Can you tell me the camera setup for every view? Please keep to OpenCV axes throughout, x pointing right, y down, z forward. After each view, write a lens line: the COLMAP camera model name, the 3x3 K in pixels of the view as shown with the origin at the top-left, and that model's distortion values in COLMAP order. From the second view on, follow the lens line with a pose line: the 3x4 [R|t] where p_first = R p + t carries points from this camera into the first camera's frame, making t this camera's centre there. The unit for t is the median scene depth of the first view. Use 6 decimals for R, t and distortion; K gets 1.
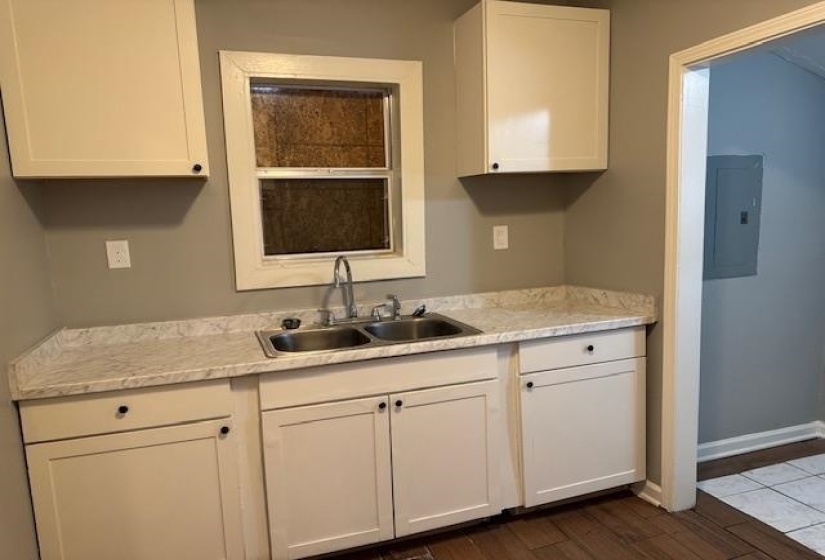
lens RADIAL K [[598.8, 0, 409.4], [0, 598.8, 307.1], [0, 0, 1]] dist [0.173279, -0.224745]
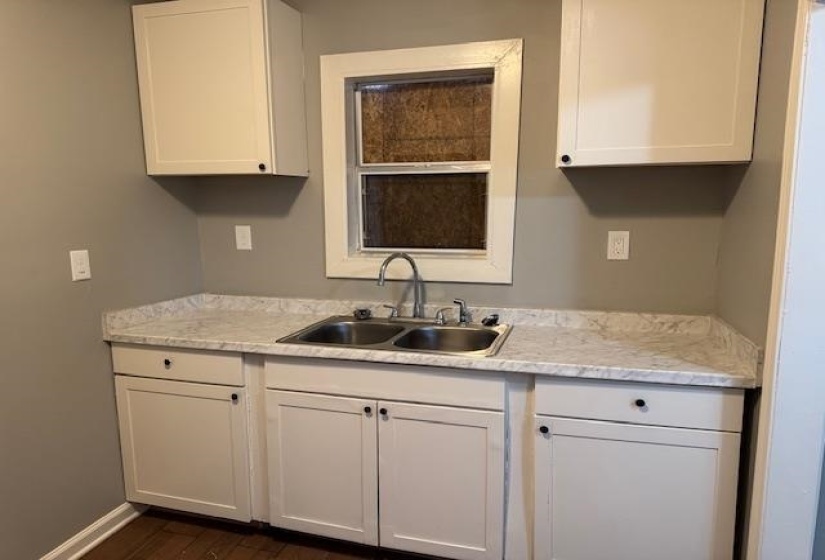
lens RADIAL K [[598.8, 0, 409.4], [0, 598.8, 307.1], [0, 0, 1]] dist [0.173279, -0.224745]
pose [[0.796591, 0.133778, -0.589531, 0.467916], [-0.117561, 0.990870, 0.065998, -0.061442], [0.592978, 0.016732, 0.805045, 0.207415]]
